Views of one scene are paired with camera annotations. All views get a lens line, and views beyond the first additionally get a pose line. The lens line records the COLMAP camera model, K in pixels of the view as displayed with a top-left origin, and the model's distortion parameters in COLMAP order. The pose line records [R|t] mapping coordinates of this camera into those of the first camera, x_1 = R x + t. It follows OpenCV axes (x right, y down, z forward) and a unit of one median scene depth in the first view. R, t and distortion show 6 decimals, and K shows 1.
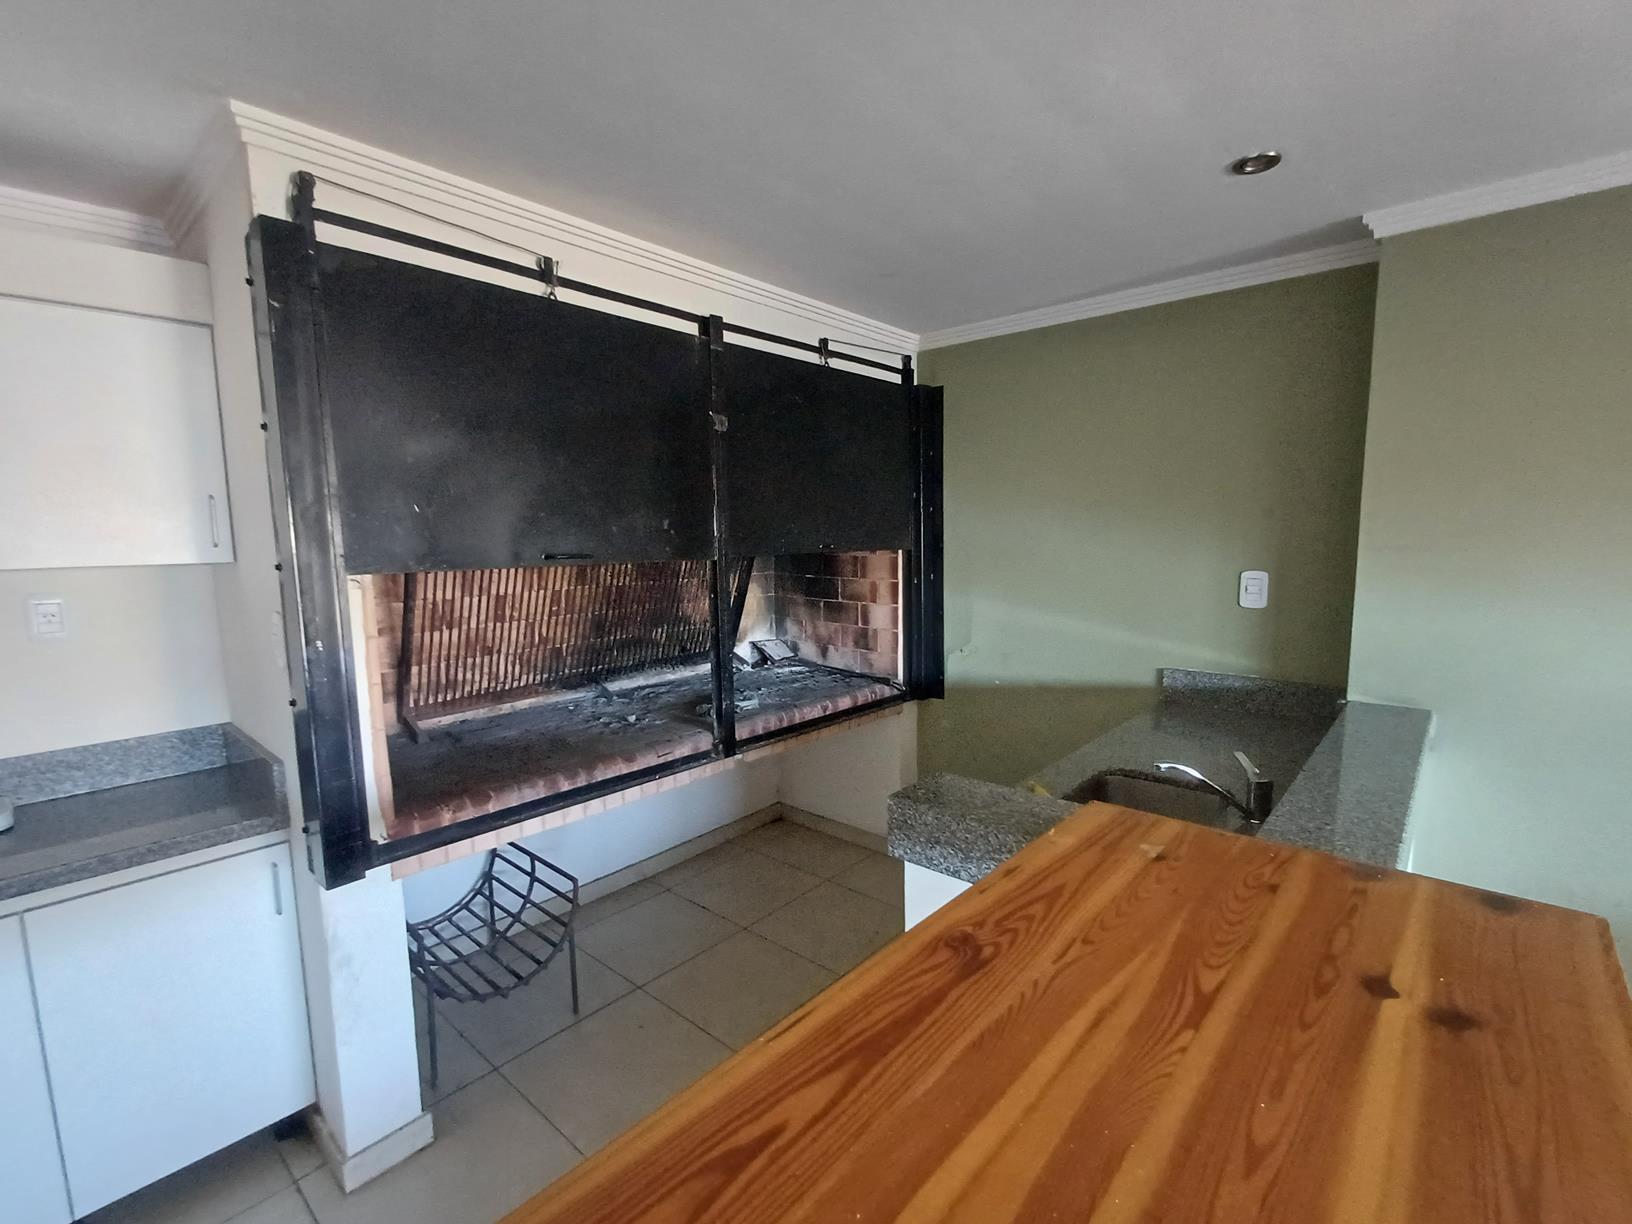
lens RADIAL K [[761.8, 0, 836.5], [0, 761.8, 629.8], [0, 0, 1]] dist [-0.022626, -0.000162]
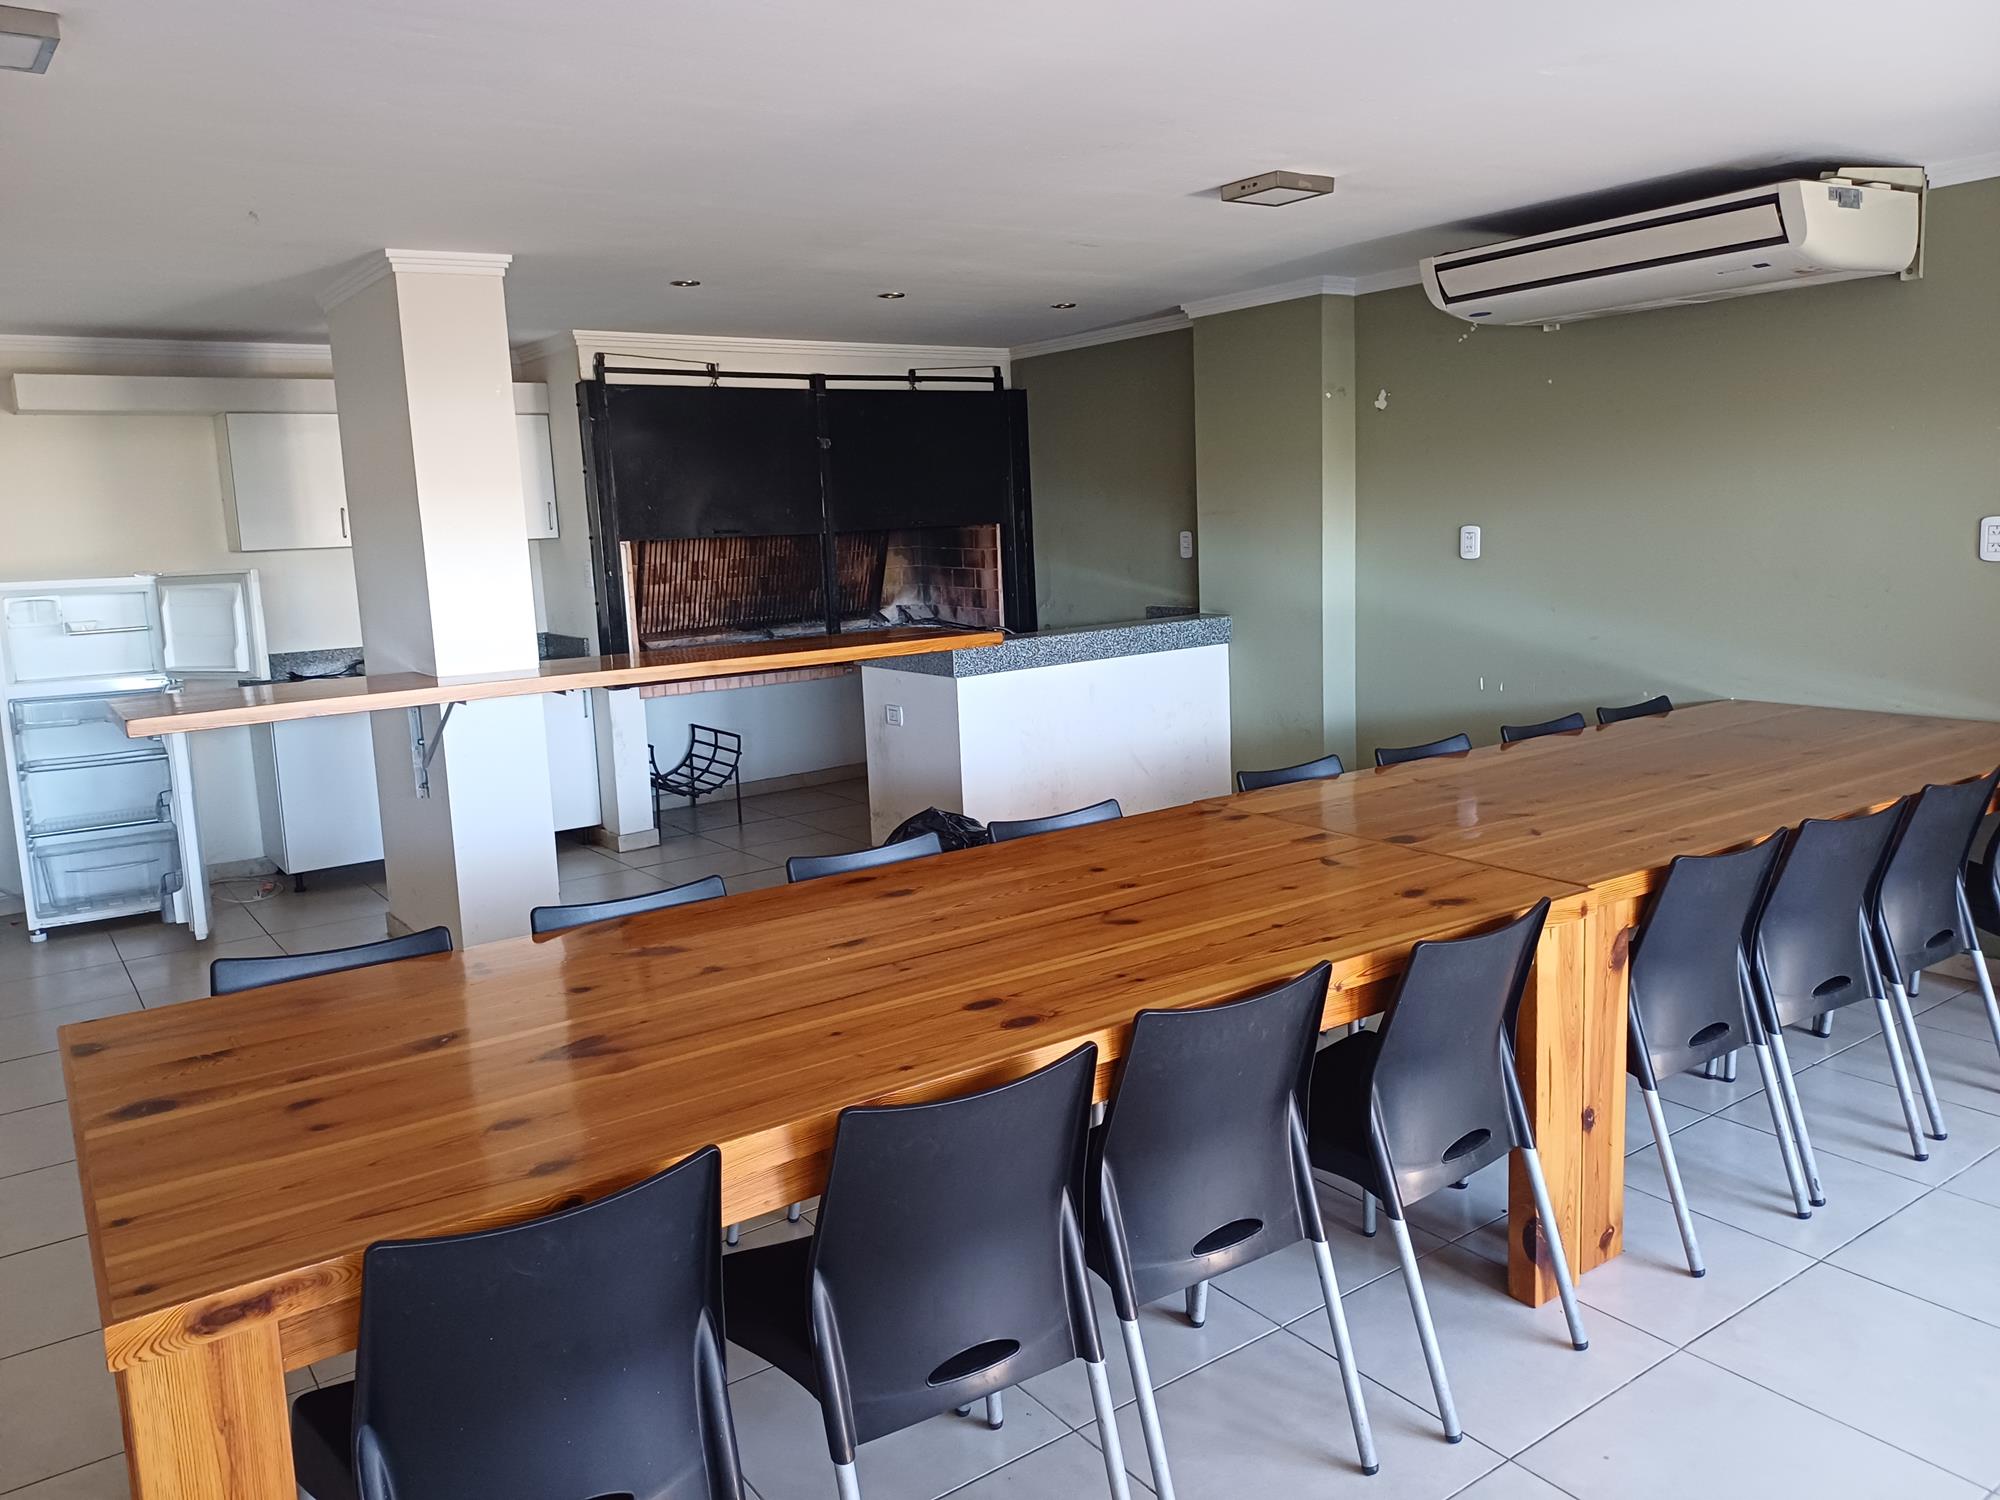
lens RADIAL K [[1445.1, 0, 1000.0], [0, 1445.1, 750.0], [0, 0, 1]] dist [0.001774, 0.002159]
pose [[0.972829, 0.007958, -0.231388, 0.739147], [0.001893, 0.999102, 0.042323, 0.190598], [0.231517, -0.041611, 0.971941, -1.513846]]
